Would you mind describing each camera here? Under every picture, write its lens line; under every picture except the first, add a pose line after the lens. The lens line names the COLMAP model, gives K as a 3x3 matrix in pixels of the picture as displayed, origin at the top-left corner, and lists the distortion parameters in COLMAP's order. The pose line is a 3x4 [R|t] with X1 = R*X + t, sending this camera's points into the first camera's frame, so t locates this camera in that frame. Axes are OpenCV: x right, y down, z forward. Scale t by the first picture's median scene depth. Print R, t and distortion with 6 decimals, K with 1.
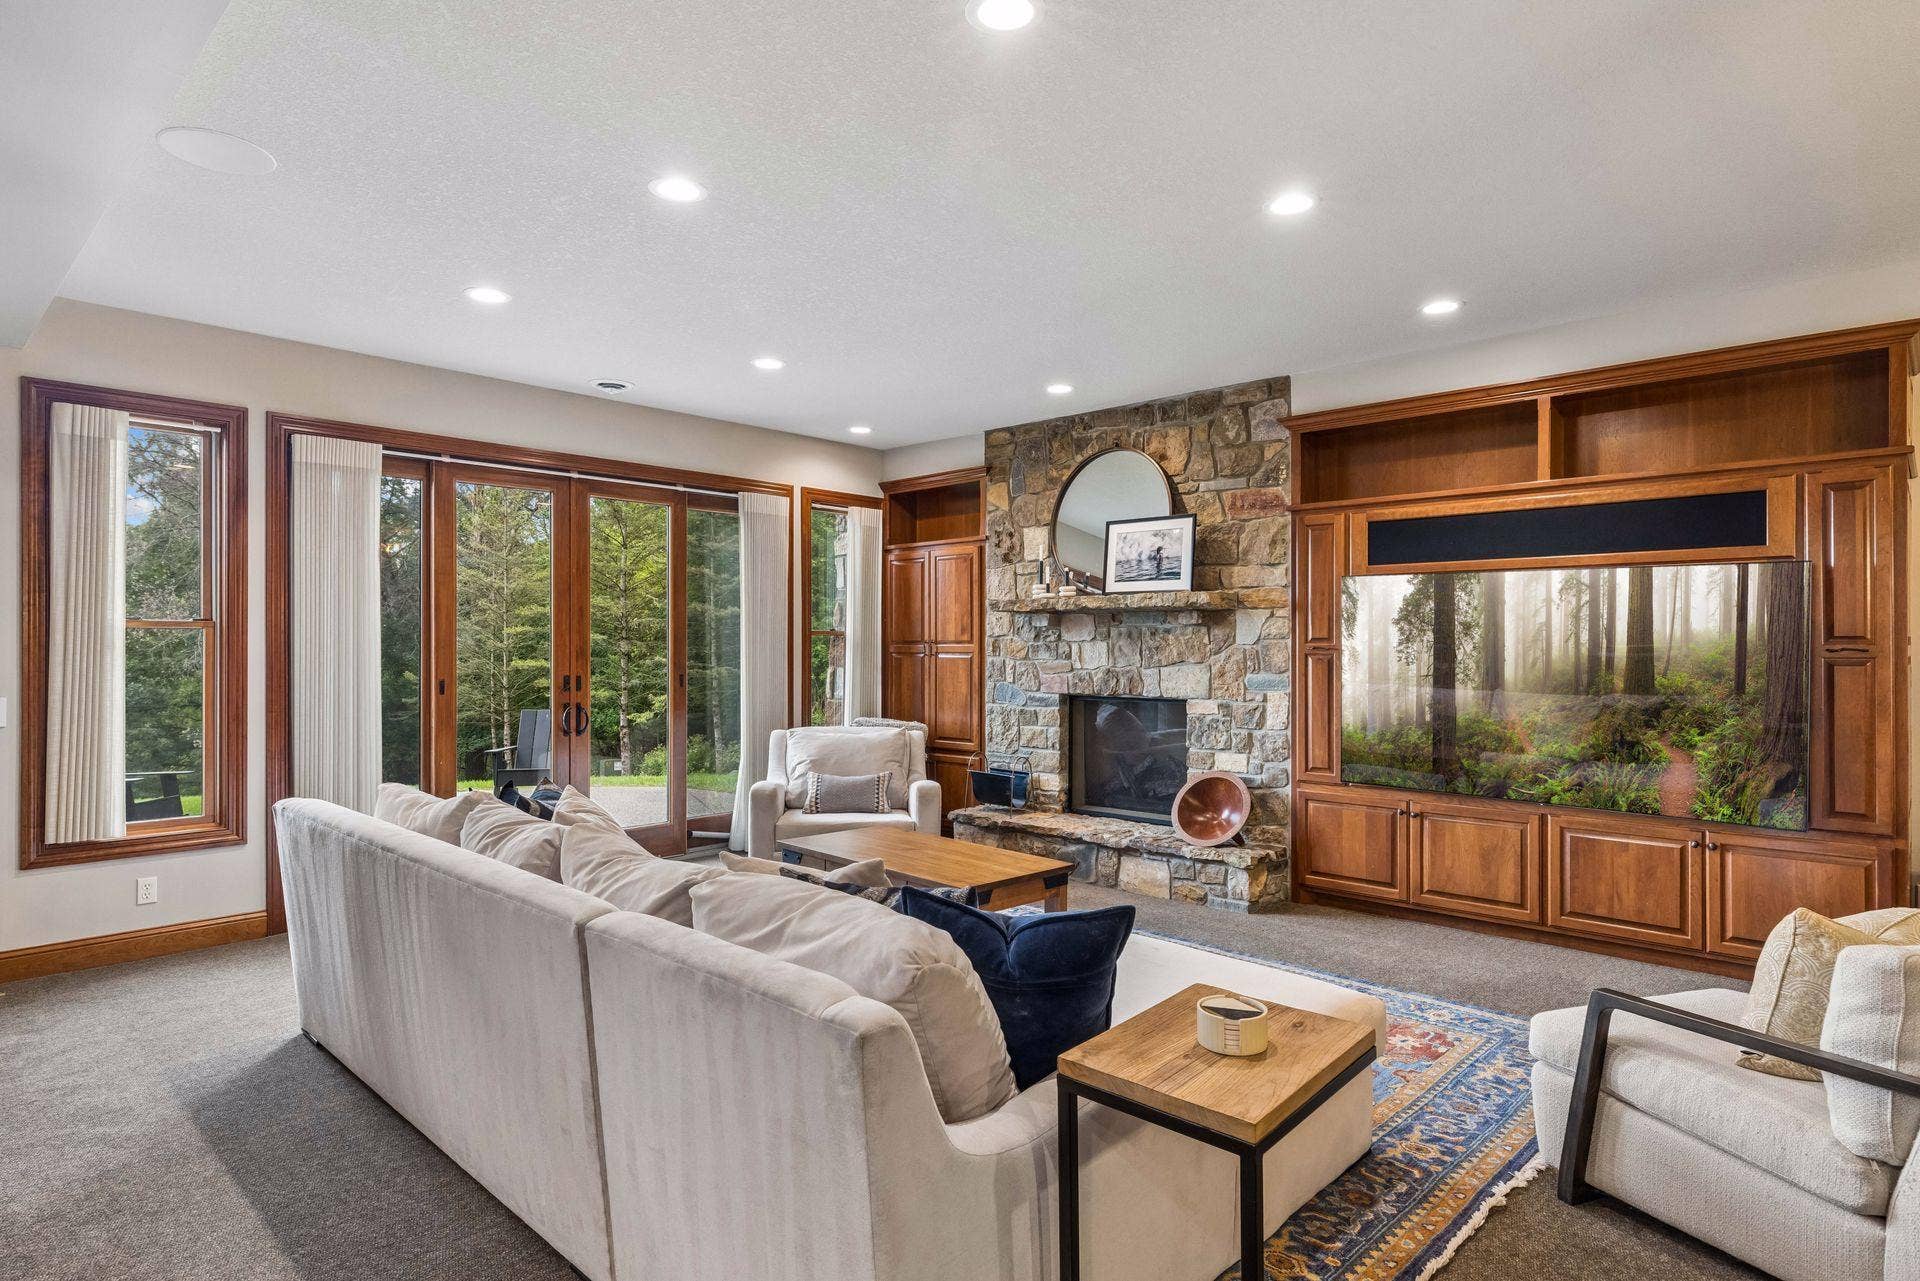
lens RADIAL K [[1008.1, 0, 968.2], [0, 1008.1, 637.5], [0, 0, 1]] dist [0.002608, 0.000533]
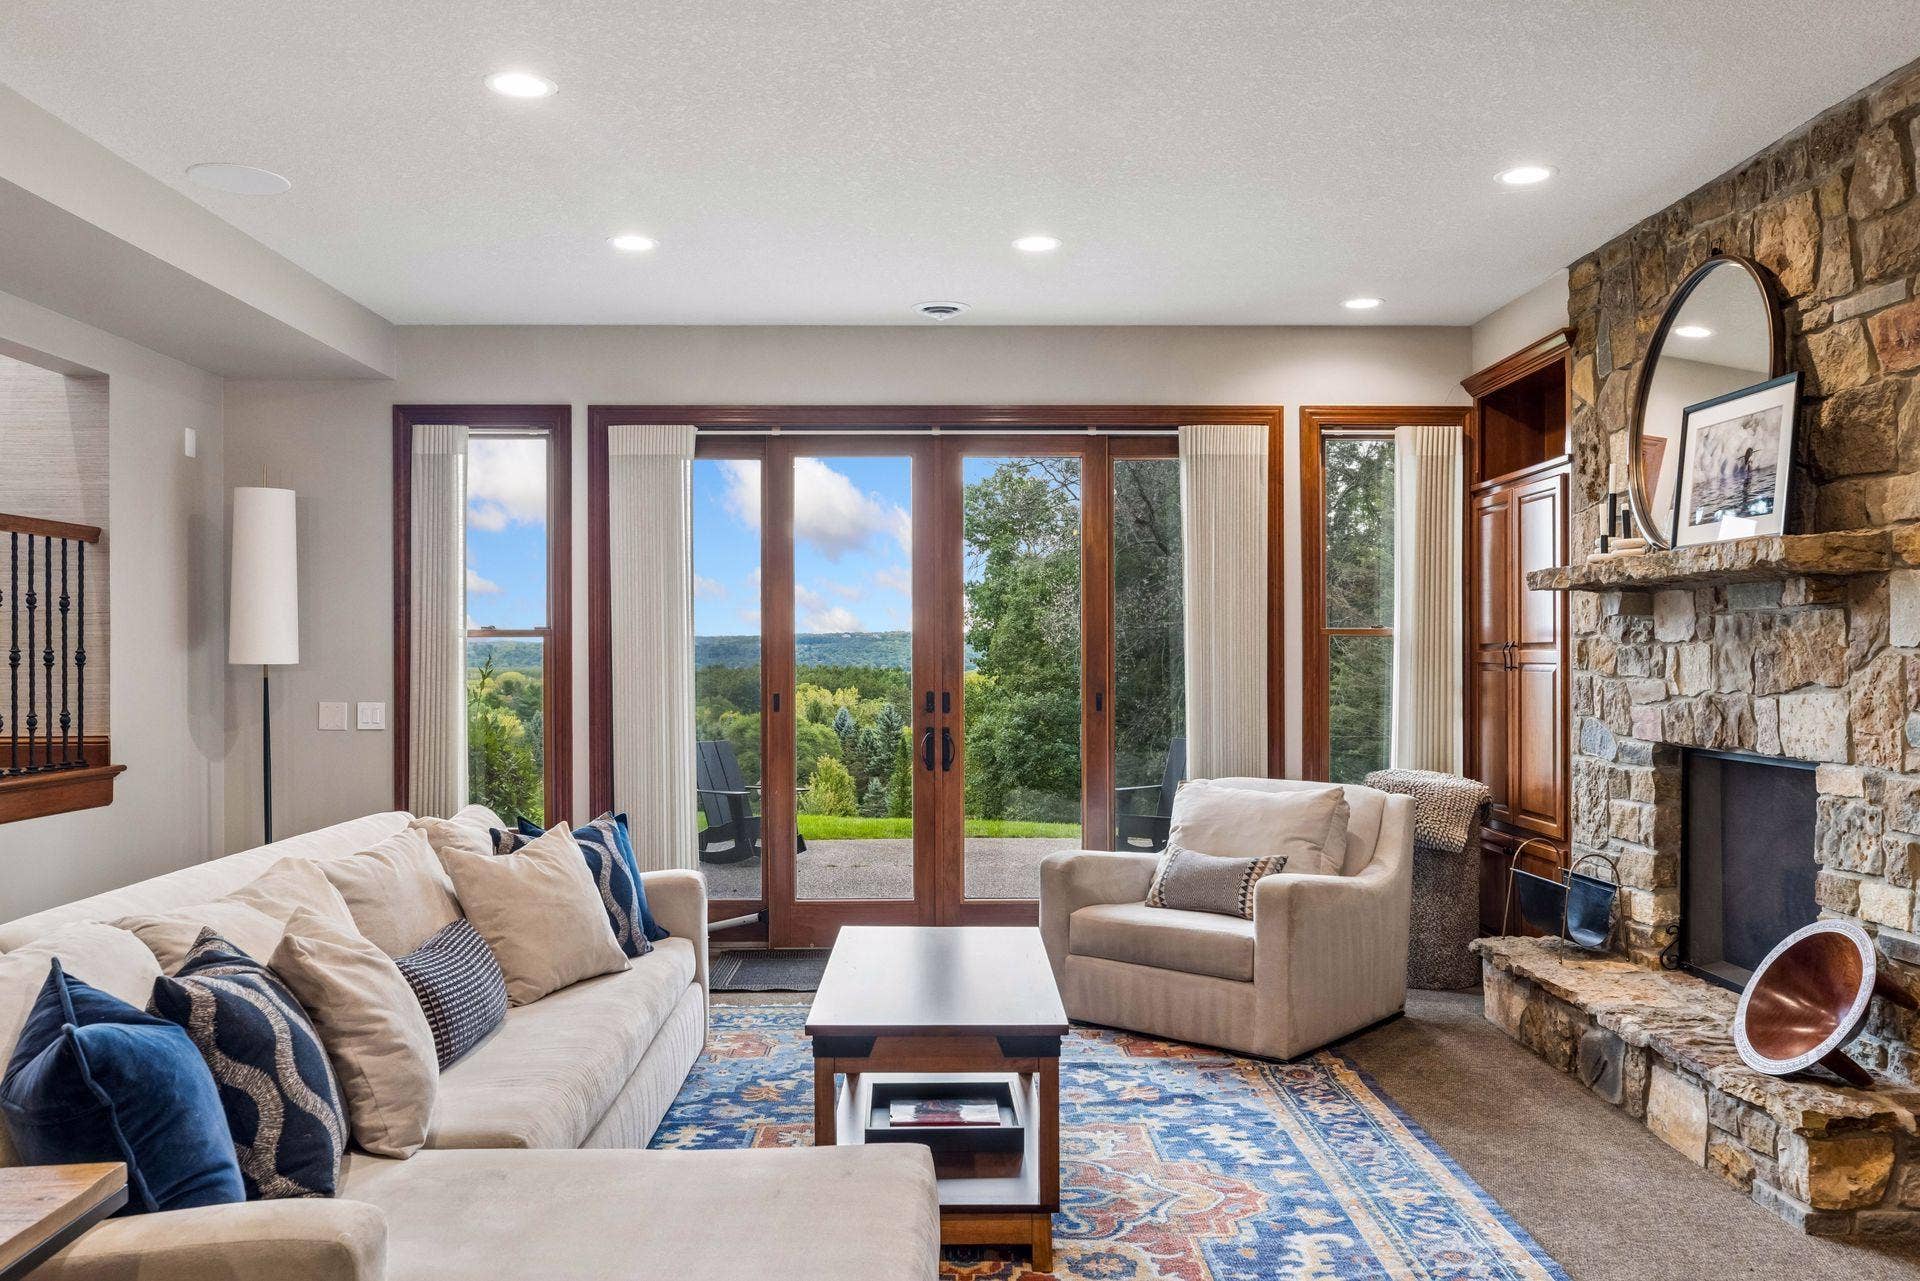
lens RADIAL K [[1458.2, 0, 962.6], [0, 1458.2, 650.2], [0, 0, 1]] dist [-0.000350, -0.002055]
pose [[0.711723, -0.003740, -0.702450, 0.378219], [0.008747, 0.999955, 0.003538, 0.001851], [0.702406, -0.008662, 0.711724, 0.207438]]
